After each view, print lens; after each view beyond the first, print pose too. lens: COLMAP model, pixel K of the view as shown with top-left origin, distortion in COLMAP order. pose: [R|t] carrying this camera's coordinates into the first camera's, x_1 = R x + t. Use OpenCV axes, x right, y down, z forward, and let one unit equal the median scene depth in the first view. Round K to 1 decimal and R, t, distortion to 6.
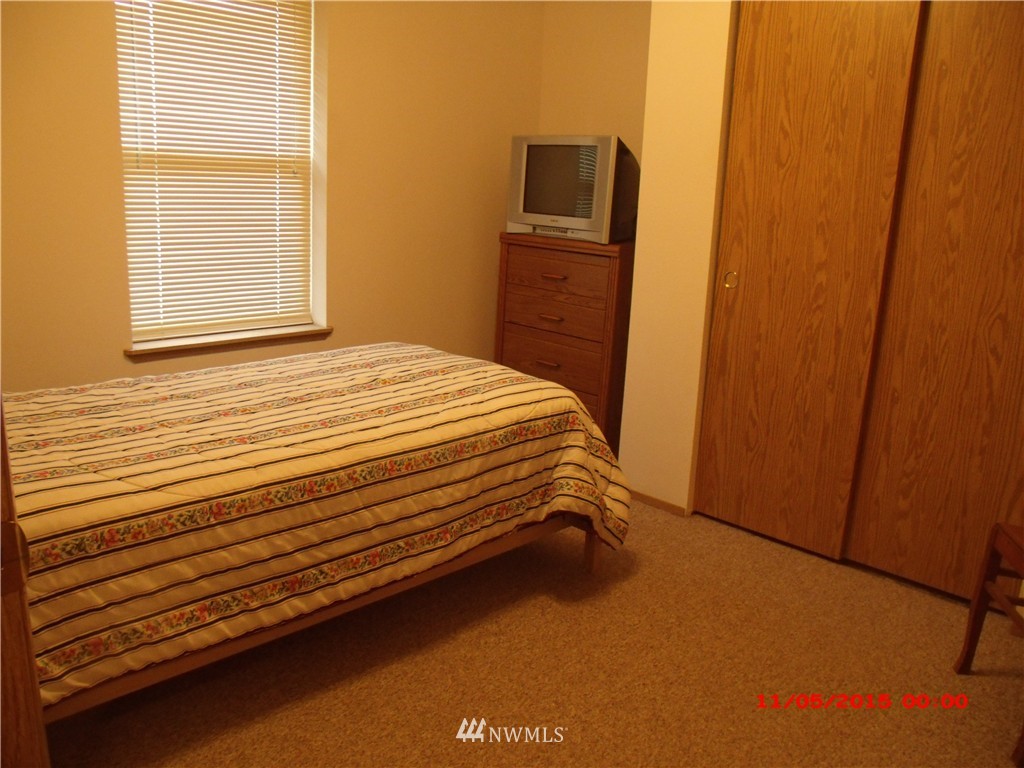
lens RADIAL K [[820.0, 0, 503.5], [0, 820.0, 412.5], [0, 0, 1]] dist [-0.126202, 0.088311]
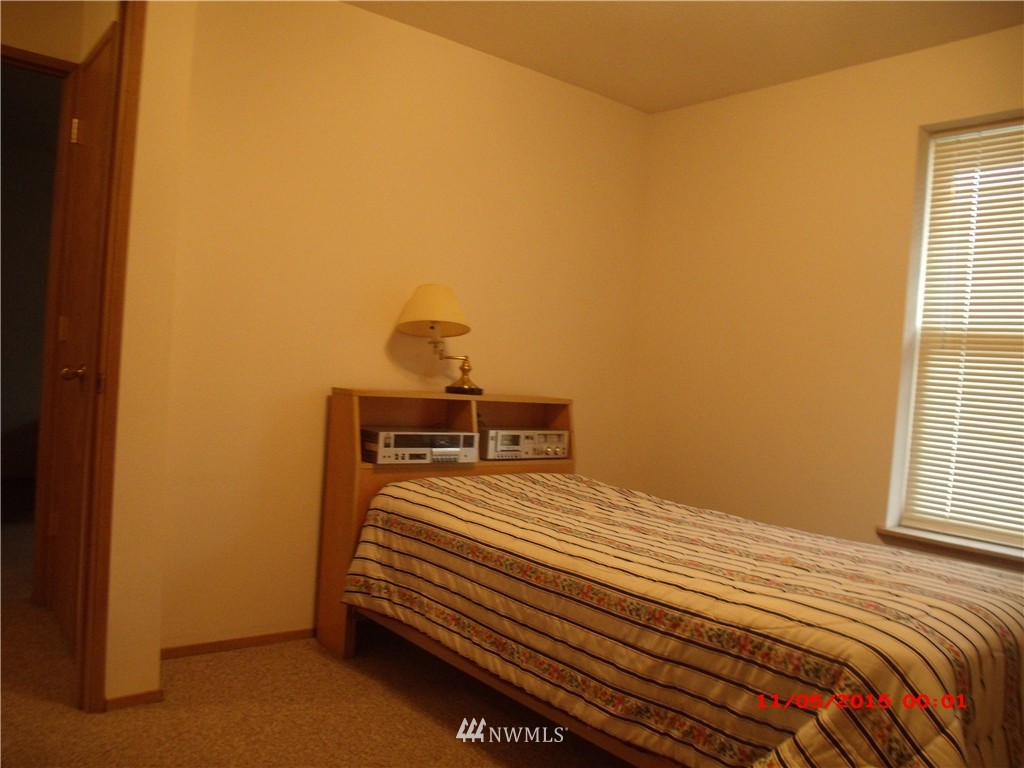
lens RADIAL K [[820.0, 0, 503.5], [0, 820.0, 412.5], [0, 0, 1]] dist [-0.126202, 0.088311]
pose [[-0.092382, 0.006261, -0.995704, 0.836263], [-0.340005, 0.939677, 0.037455, -0.135649], [0.935875, 0.342005, -0.084681, 0.927793]]
